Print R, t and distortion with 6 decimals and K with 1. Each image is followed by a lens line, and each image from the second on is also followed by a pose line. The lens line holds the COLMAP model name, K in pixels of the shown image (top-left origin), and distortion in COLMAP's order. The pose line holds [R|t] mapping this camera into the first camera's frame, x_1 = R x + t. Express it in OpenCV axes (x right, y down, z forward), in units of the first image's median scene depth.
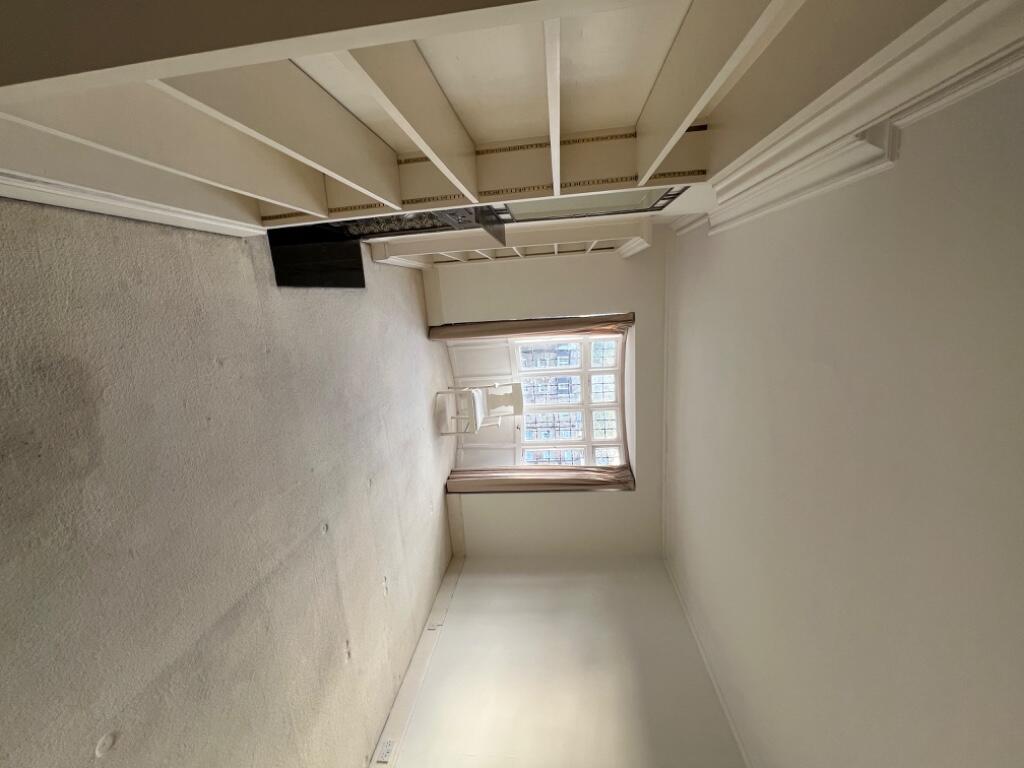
lens RADIAL K [[411.5, 0, 512.2], [0, 411.5, 383.4], [0, 0, 1]] dist [0.002084, -0.000162]
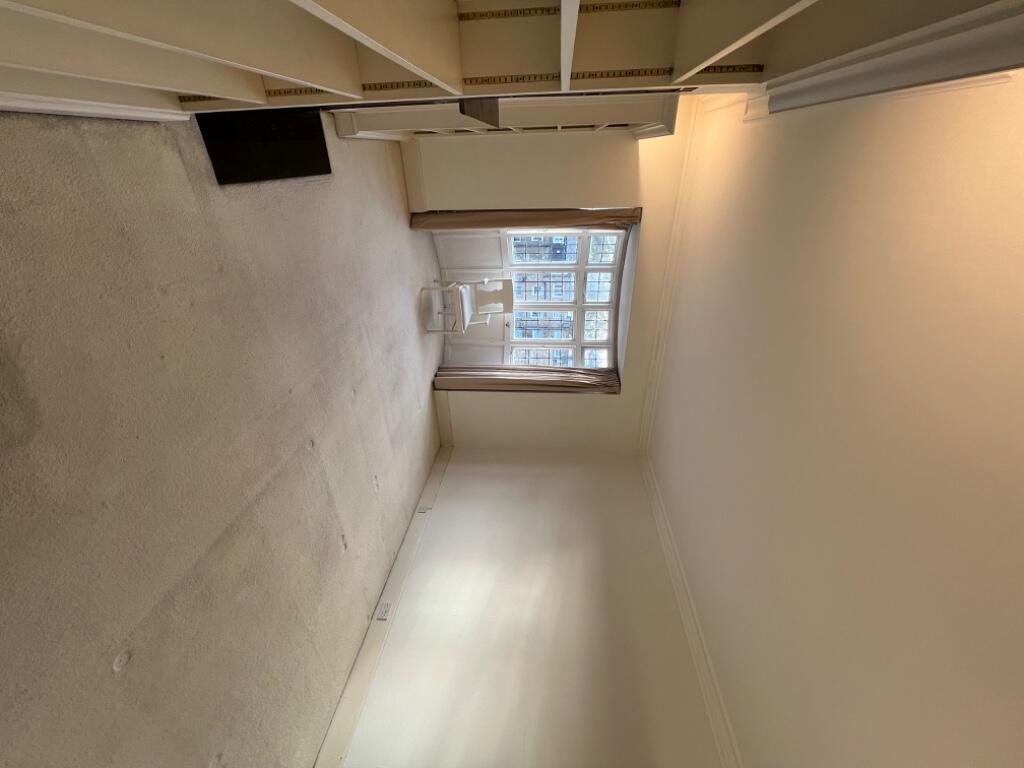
lens RADIAL K [[411.1, 0, 512.2], [0, 411.1, 383.9], [0, 0, 1]] dist [-0.001250, 0.000657]
pose [[0.999047, 0.032202, 0.029452, 0.003815], [-0.039458, 0.954854, 0.294442, -0.107101], [-0.018641, -0.295324, 0.955215, 0.075467]]
